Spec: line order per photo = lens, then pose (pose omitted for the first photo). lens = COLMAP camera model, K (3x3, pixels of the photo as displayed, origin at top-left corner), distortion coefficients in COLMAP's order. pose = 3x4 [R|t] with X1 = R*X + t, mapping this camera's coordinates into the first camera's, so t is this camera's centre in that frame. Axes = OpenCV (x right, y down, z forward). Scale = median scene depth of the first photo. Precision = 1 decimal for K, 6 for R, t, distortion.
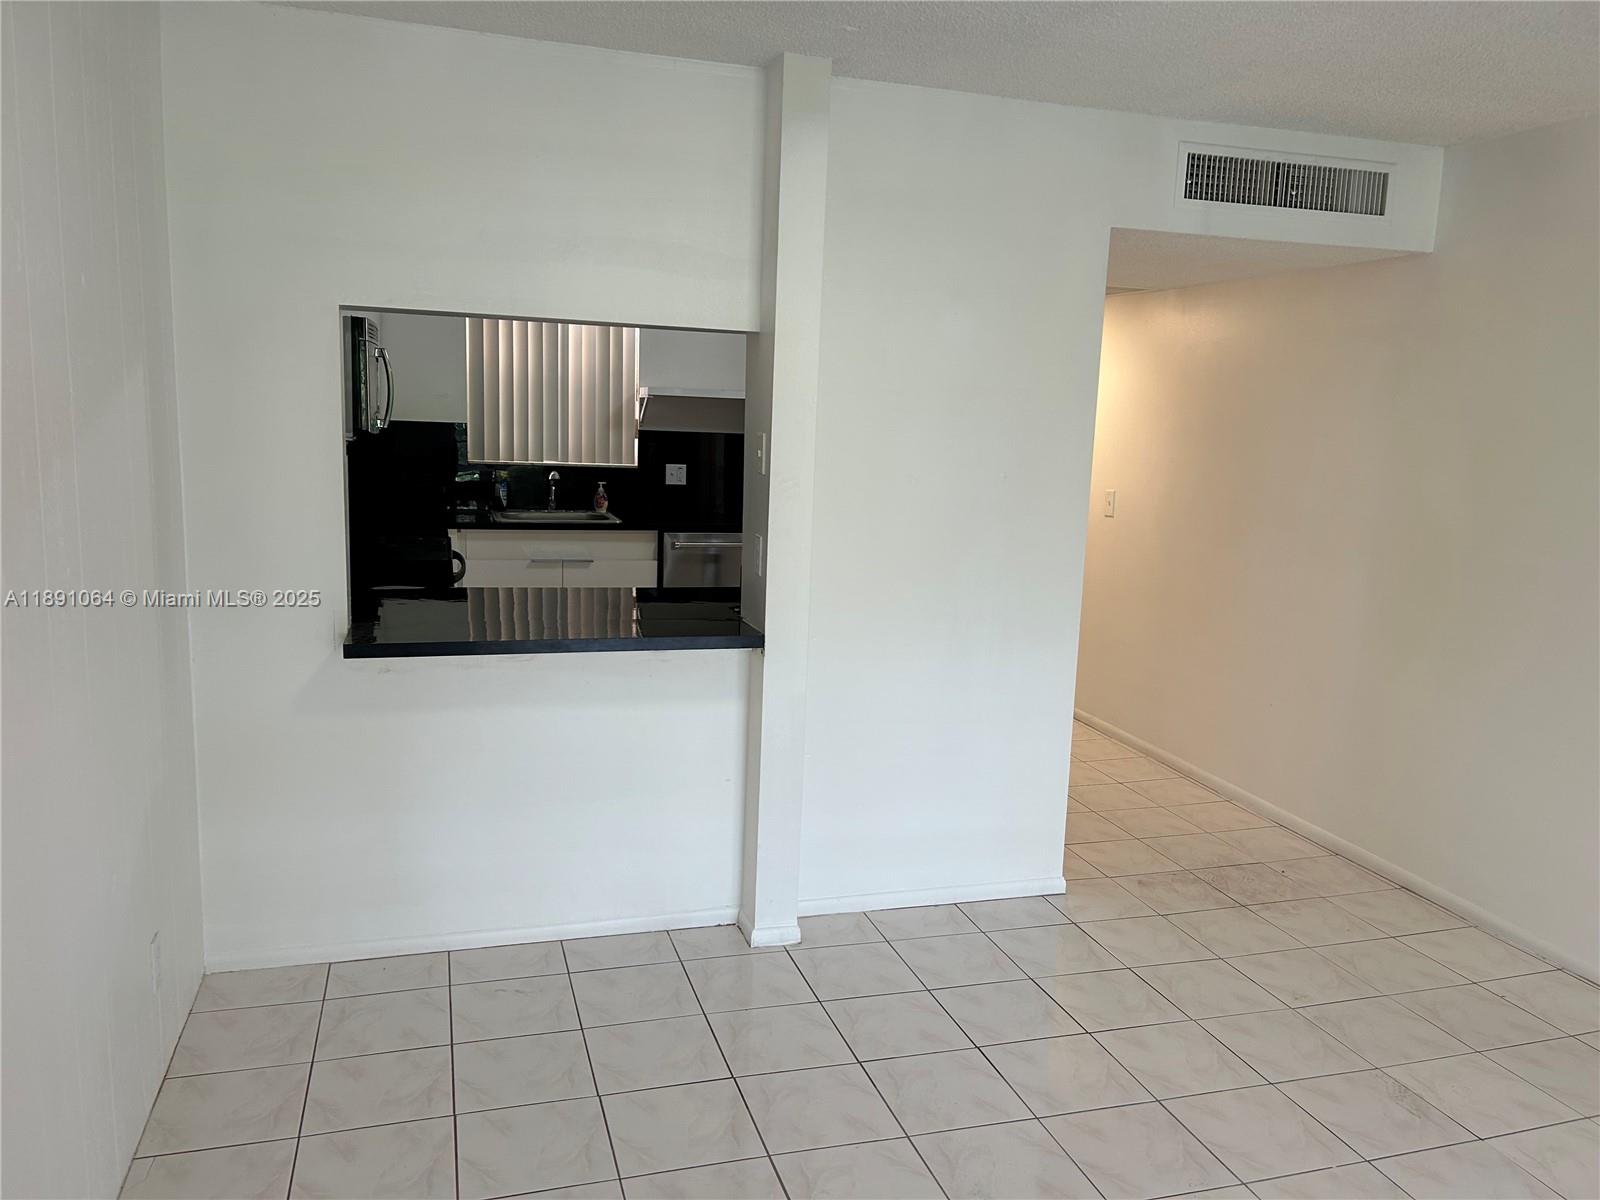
lens RADIAL K [[1202.6, 0, 802.9], [0, 1202.6, 597.4], [0, 0, 1]] dist [0.005287, 0.004218]
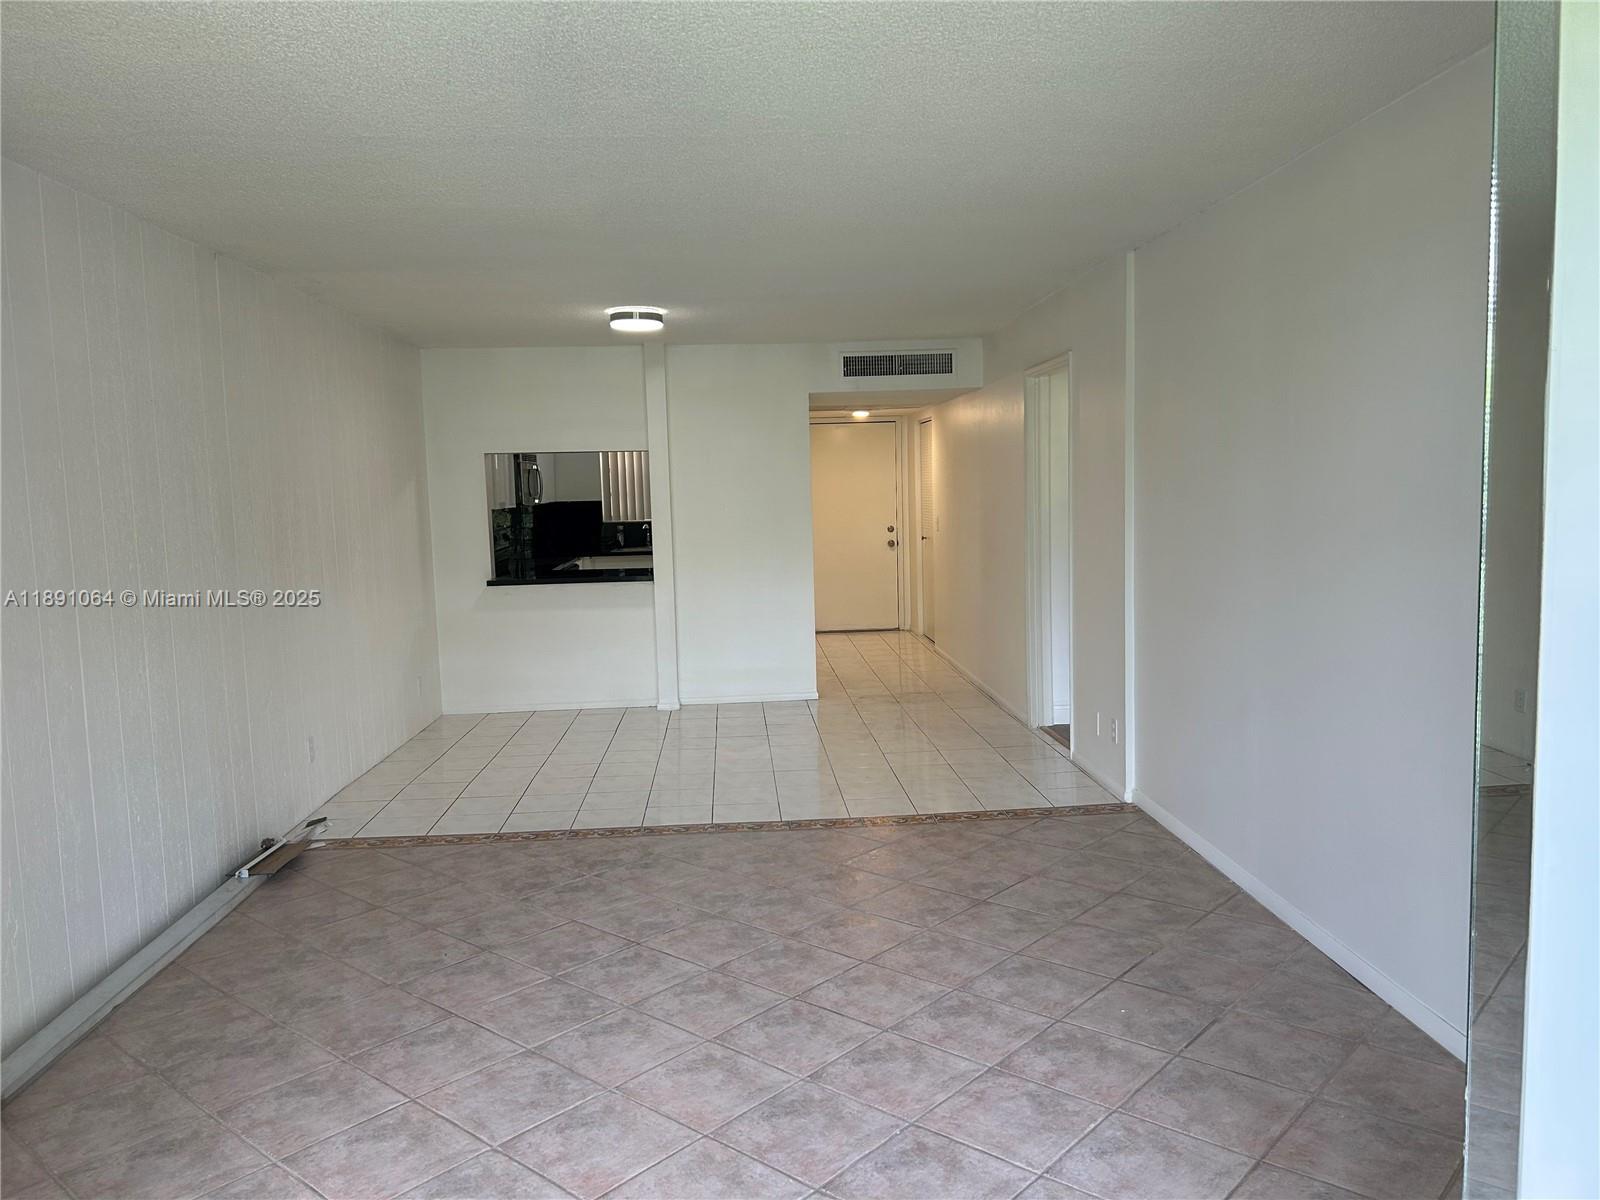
lens RADIAL K [[1202.6, 0, 798.5], [0, 1202.6, 604.0], [0, 0, 1]] dist [0.005287, 0.004218]
pose [[0.970132, -0.038966, -0.239426, 0.700796], [0.024473, 0.997700, -0.063212, 0.211698], [0.241339, 0.055464, 0.968855, -1.075644]]
